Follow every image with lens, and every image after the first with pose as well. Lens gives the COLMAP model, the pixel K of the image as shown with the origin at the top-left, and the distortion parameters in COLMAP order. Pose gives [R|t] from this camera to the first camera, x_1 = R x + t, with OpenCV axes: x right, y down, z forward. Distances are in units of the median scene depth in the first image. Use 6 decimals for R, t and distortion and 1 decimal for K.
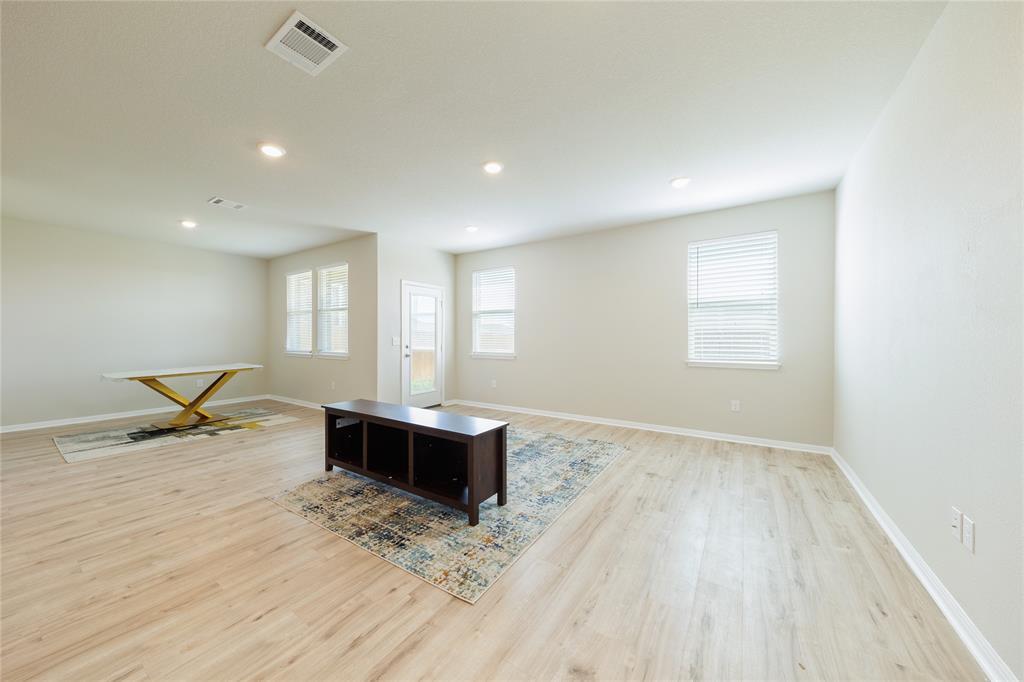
lens RADIAL K [[352.0, 0, 503.6], [0, 352.0, 336.2], [0, 0, 1]] dist [0.000291, -0.005536]
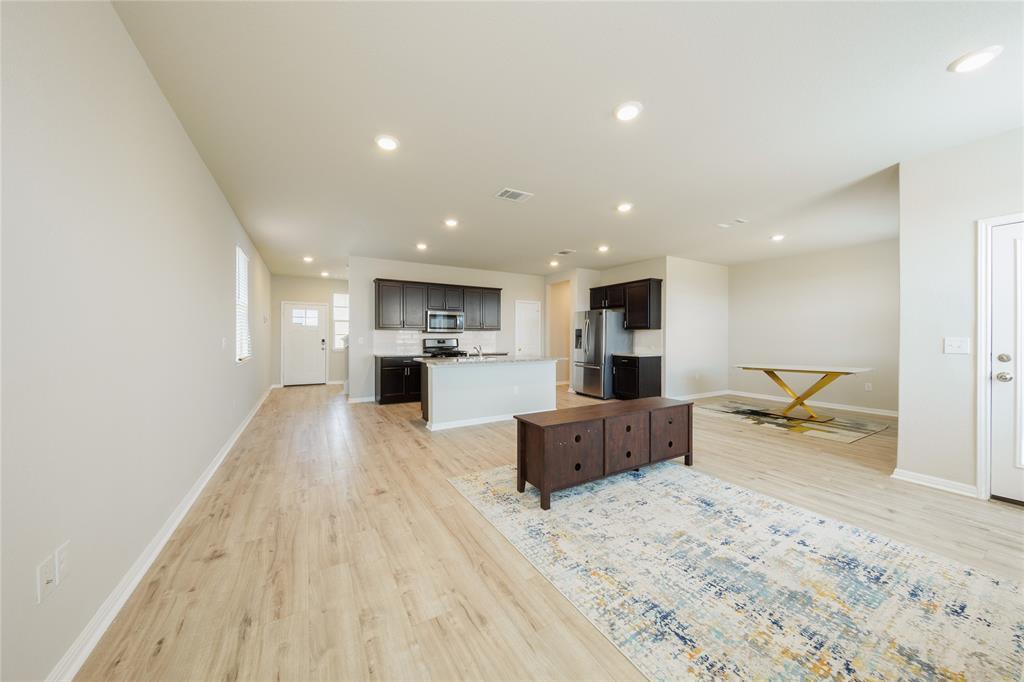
lens RADIAL K [[350.5, 0, 524.5], [0, 350.5, 337.7], [0, 0, 1]] dist [-0.002554, -0.000462]
pose [[-0.411752, 0.004794, -0.911284, 0.762885], [0.005981, 0.999979, 0.002558, -0.006327], [0.911277, -0.004397, -0.411772, 1.126273]]
